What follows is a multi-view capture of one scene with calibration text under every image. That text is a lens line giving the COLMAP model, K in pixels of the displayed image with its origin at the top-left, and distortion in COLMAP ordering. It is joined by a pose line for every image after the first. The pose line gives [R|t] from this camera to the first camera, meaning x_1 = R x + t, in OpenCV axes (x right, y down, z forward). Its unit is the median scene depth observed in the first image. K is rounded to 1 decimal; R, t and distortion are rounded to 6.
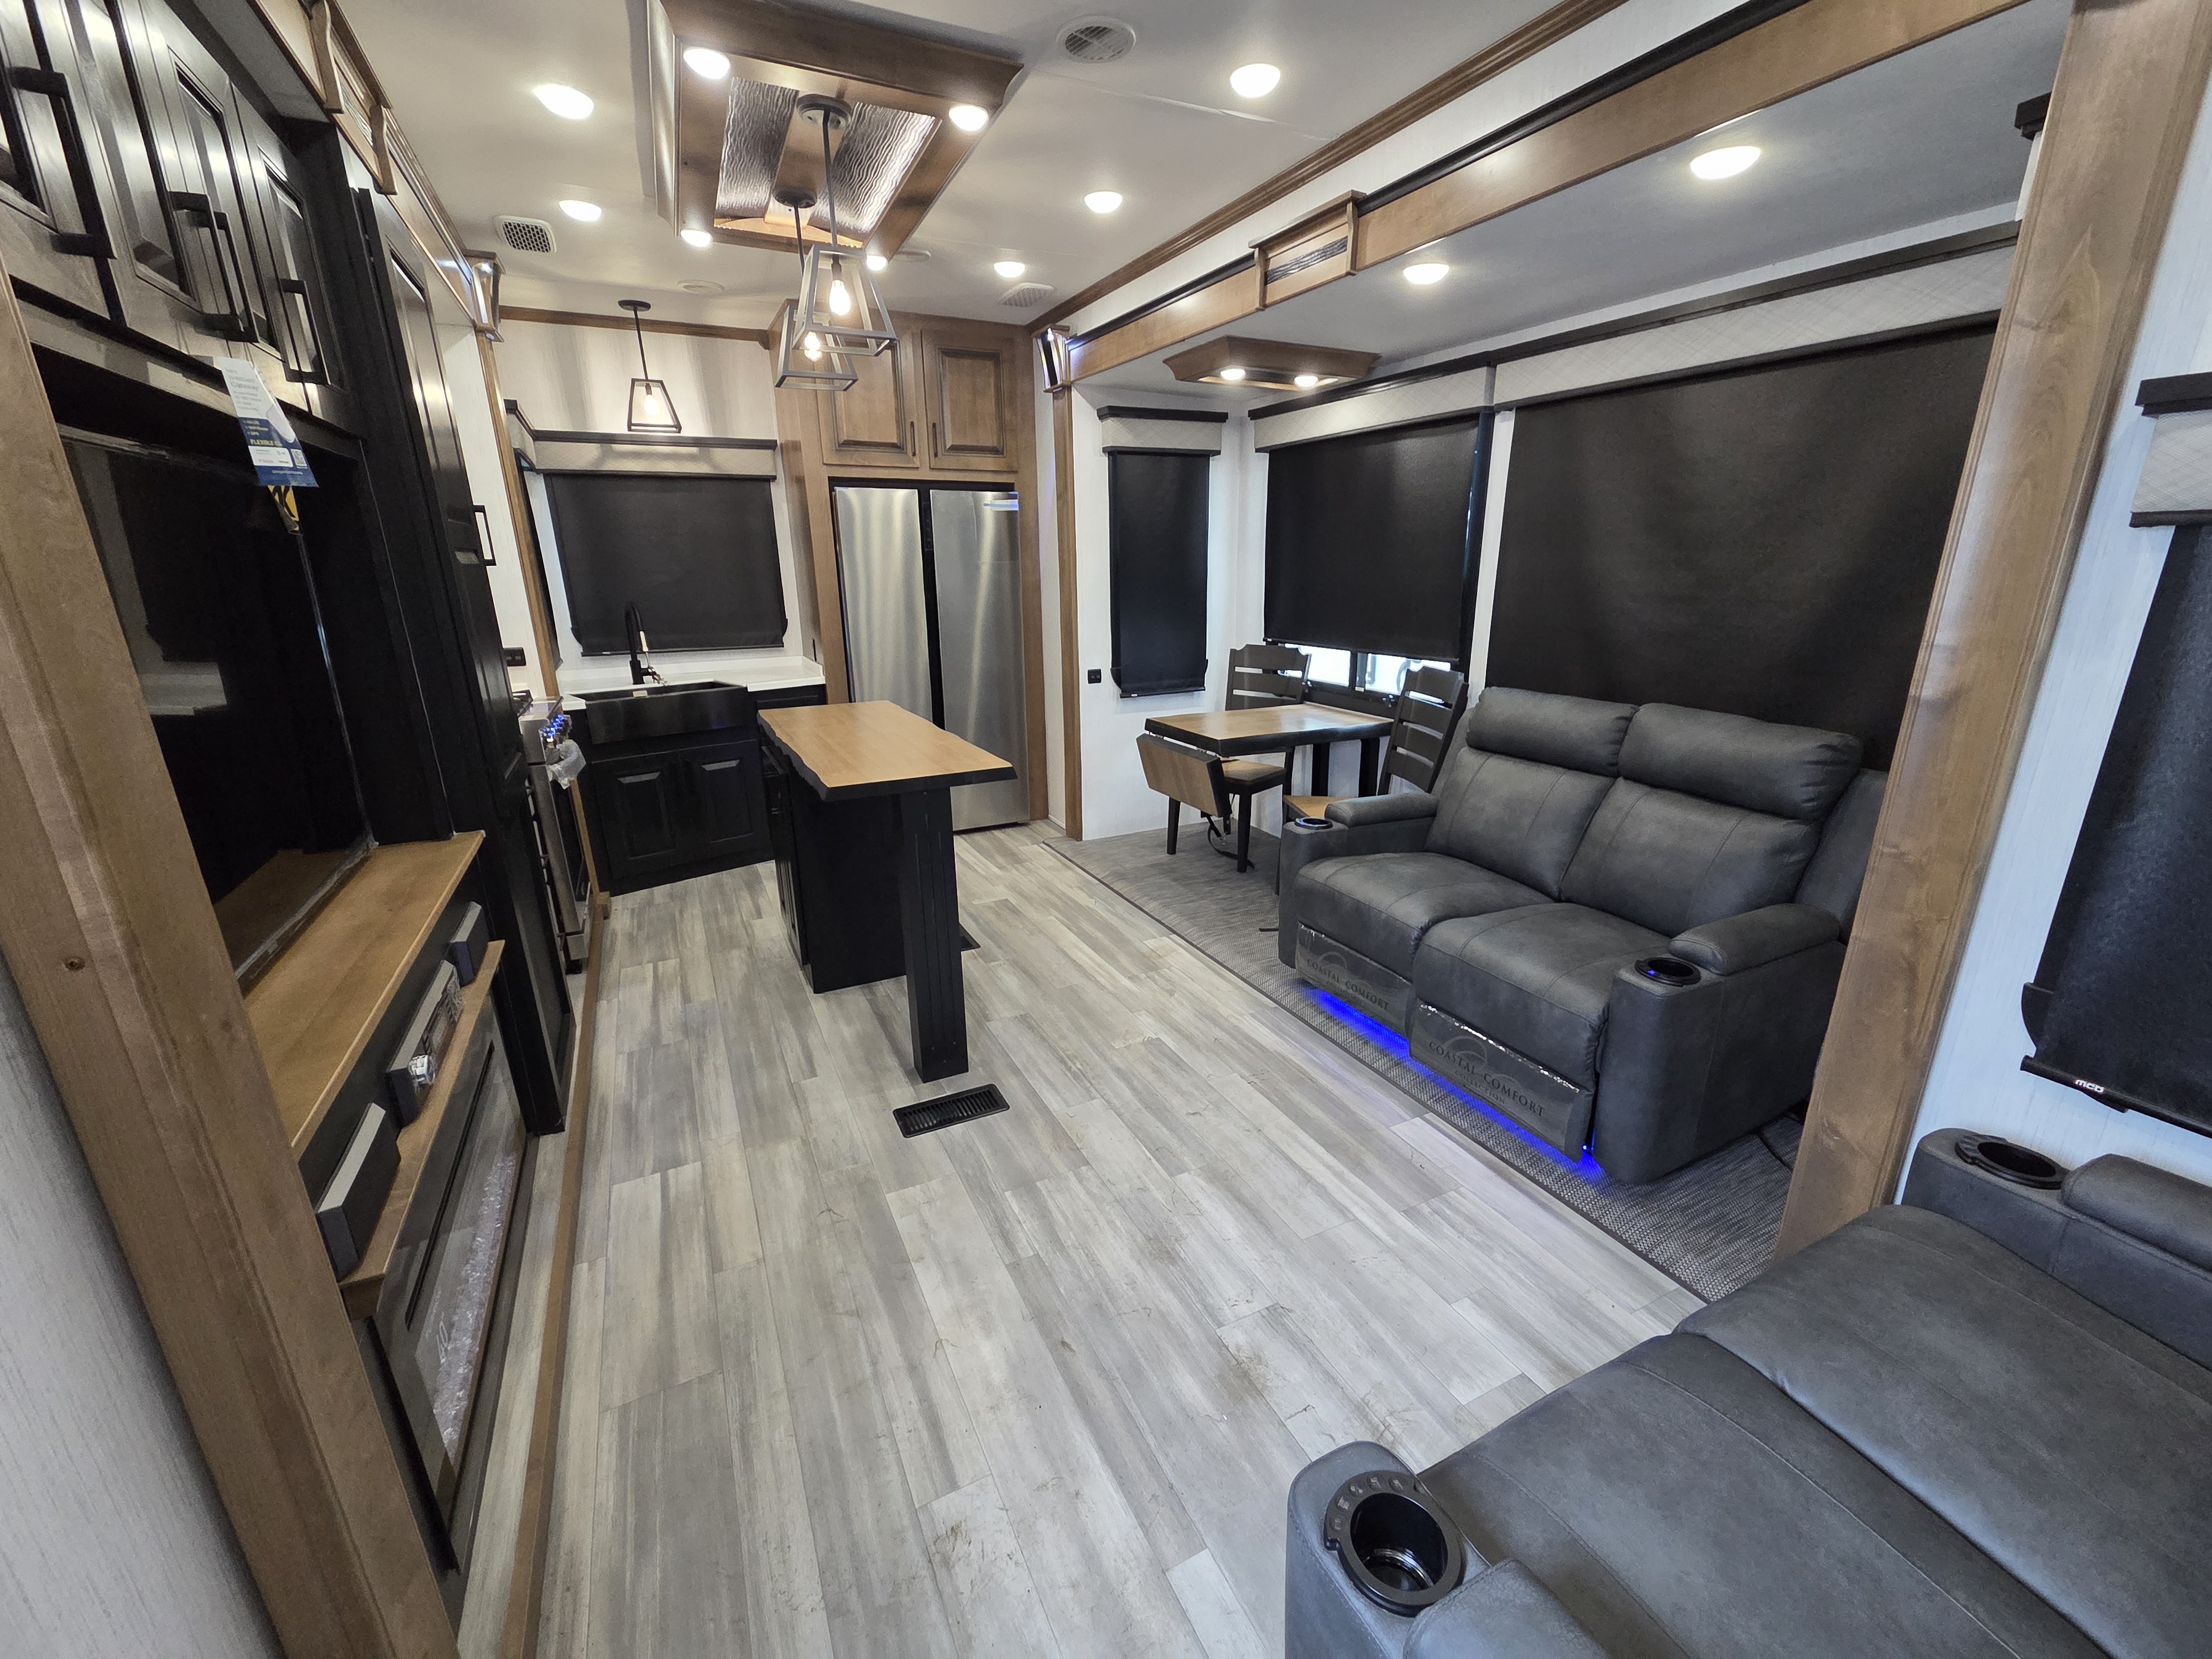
lens RADIAL K [[893.4, 0, 1106.0], [0, 893.4, 829.5], [0, 0, 1]] dist [-0.000288, -0.000036]
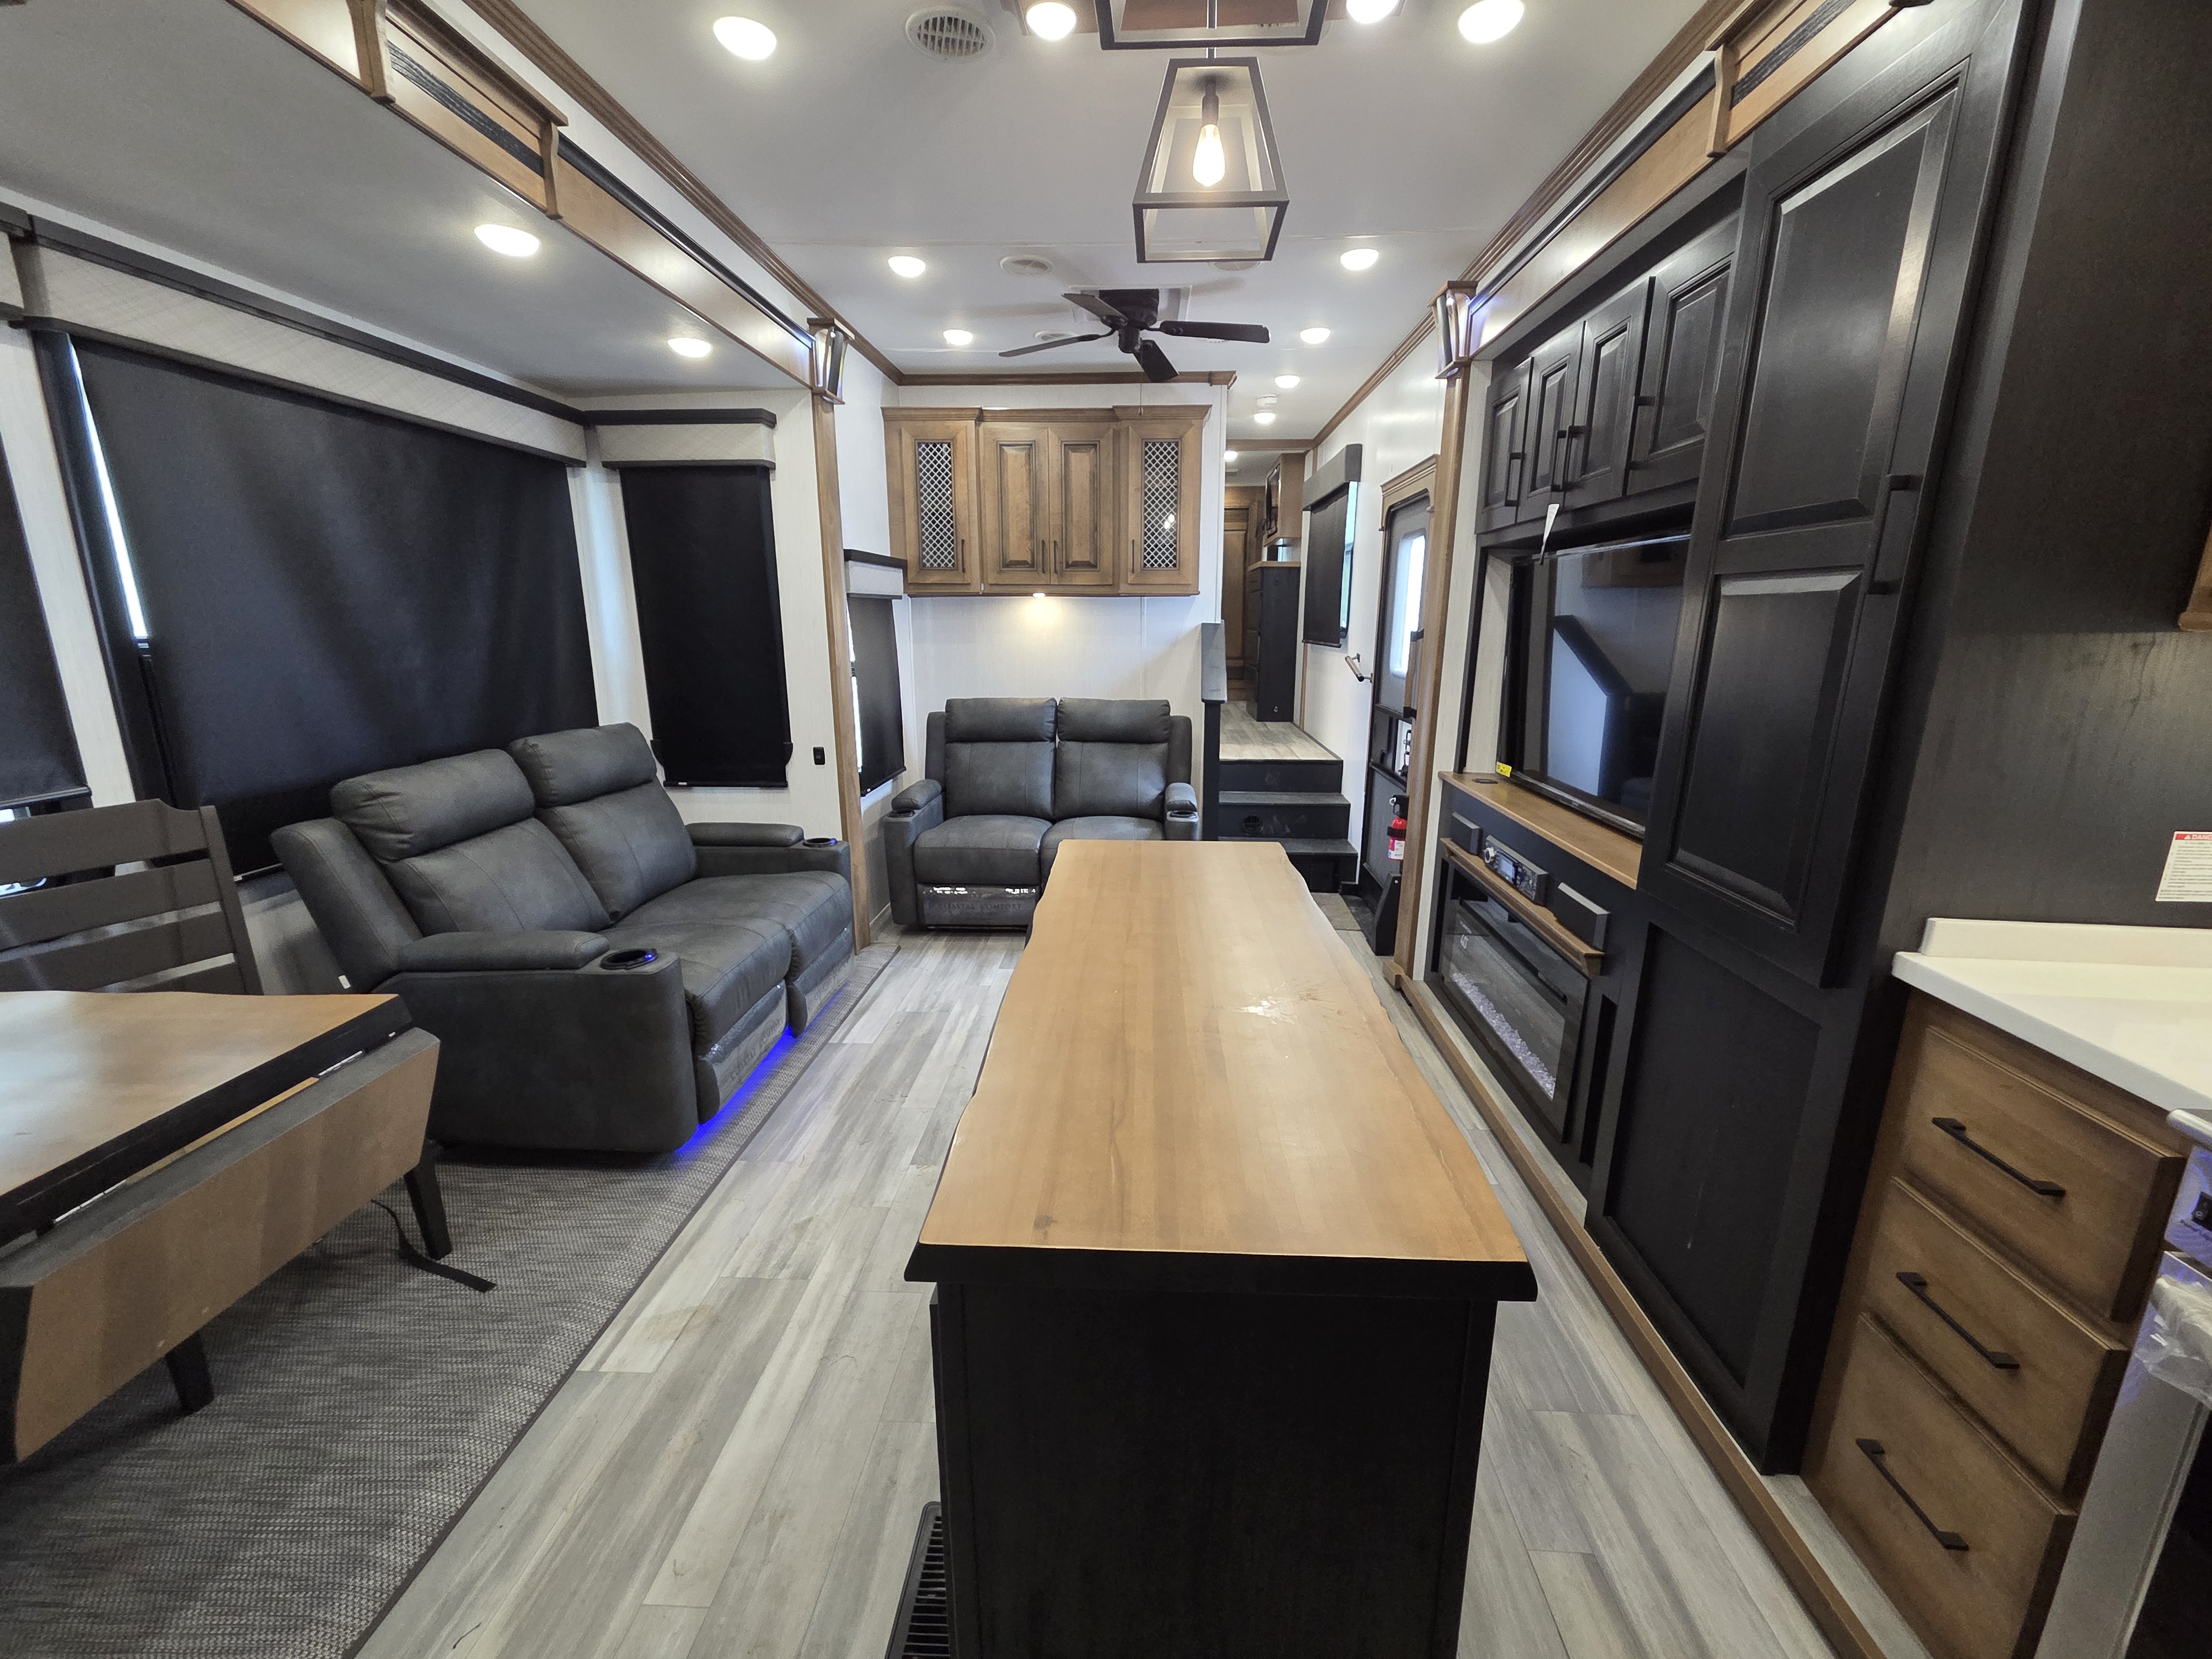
lens RADIAL K [[893.4, 0, 1106.0], [0, 893.4, 829.5], [0, 0, 1]] dist [-0.000288, -0.000036]
pose [[-0.868424, -0.111580, 0.483104, -0.468166], [0.144763, 0.874837, 0.462281, -0.400879], [-0.474218, 0.471391, -0.743578, 1.381075]]
